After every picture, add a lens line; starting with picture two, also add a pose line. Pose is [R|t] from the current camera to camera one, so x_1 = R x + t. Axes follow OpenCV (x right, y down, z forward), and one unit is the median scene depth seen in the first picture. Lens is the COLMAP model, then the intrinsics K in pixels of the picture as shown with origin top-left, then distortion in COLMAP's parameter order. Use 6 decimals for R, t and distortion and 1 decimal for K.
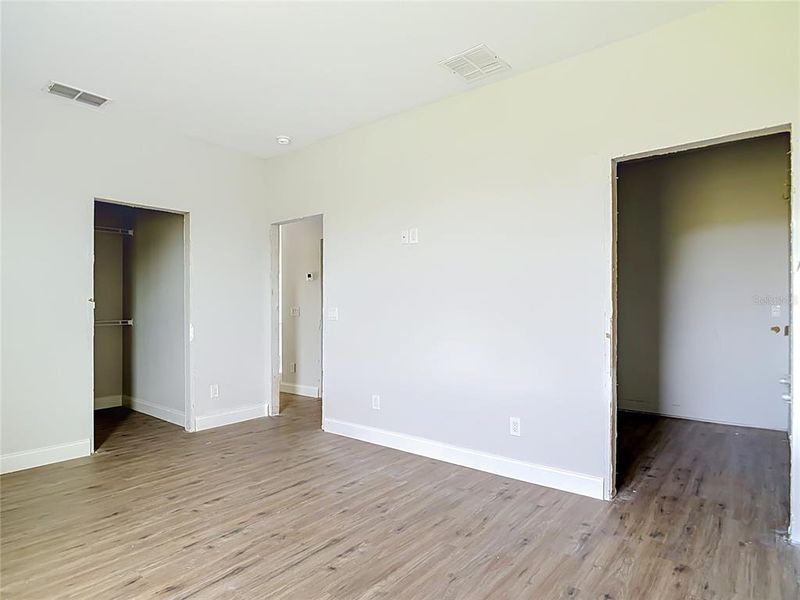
lens RADIAL K [[464.8, 0, 403.0], [0, 464.8, 304.7], [0, 0, 1]] dist [-0.032104, 0.011334]
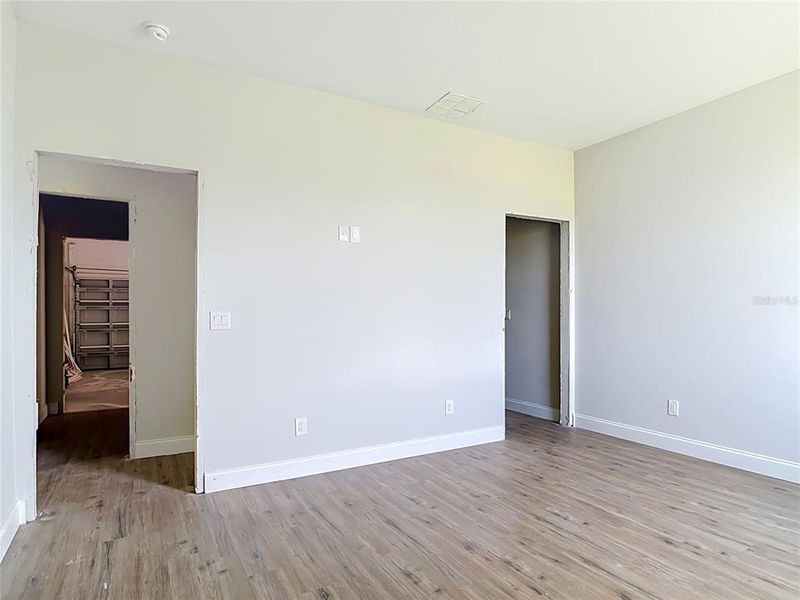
lens RADIAL K [[464.8, 0, 420.2], [0, 464.8, 318.8], [0, 0, 1]] dist [-0.032104, 0.011334]
pose [[0.347504, -0.010689, 0.937618, -1.084814], [-0.003278, 0.999915, 0.012614, 0.011823], [-0.937673, -0.007457, 0.347439, 0.743850]]
